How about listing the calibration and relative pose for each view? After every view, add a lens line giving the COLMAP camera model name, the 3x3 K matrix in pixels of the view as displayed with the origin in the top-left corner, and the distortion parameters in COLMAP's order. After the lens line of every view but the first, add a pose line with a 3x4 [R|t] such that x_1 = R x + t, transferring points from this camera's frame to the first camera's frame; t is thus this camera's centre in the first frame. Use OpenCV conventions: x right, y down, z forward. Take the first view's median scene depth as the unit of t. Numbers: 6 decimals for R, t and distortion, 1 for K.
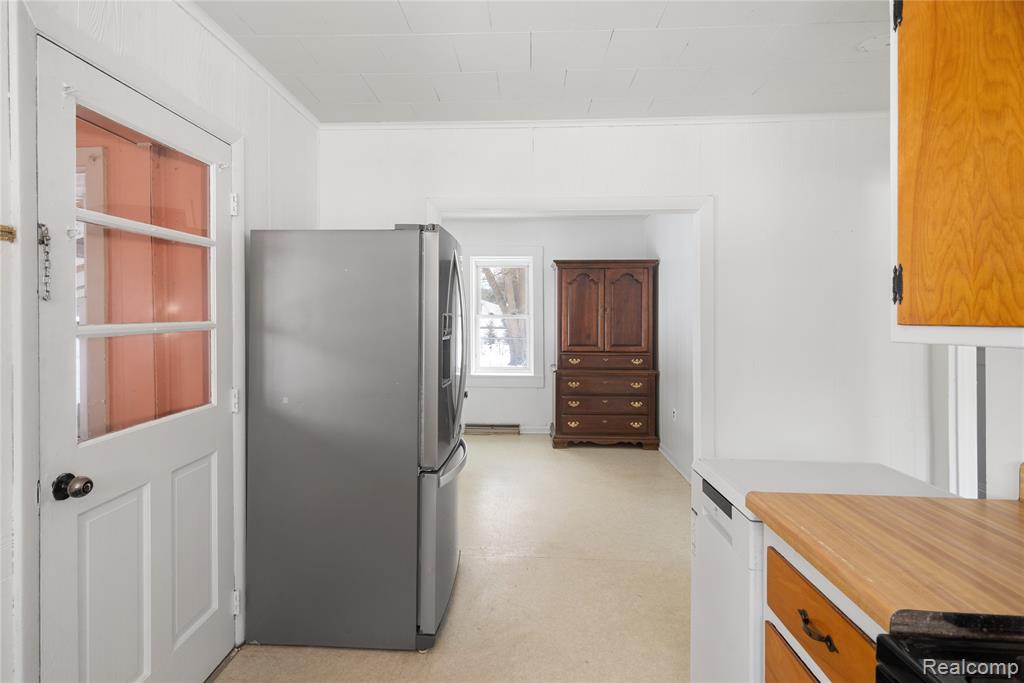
lens RADIAL K [[512.3, 0, 514.4], [0, 512.3, 342.9], [0, 0, 1]] dist [-0.001861, 0.000144]
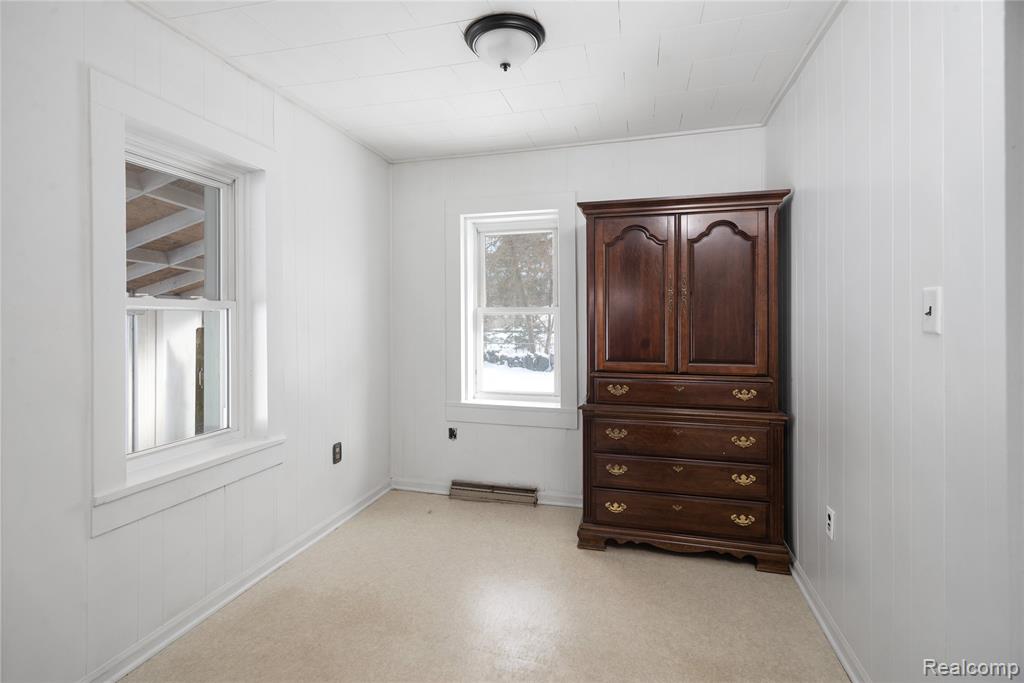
lens RADIAL K [[512.3, 0, 505.8], [0, 512.3, 333.9], [0, 0, 1]] dist [-0.001861, 0.000144]
pose [[0.972473, 0.004288, -0.232978, 0.126960], [-0.009723, 0.999707, -0.022185, -0.009461], [0.232814, 0.023840, 0.972229, 0.448682]]
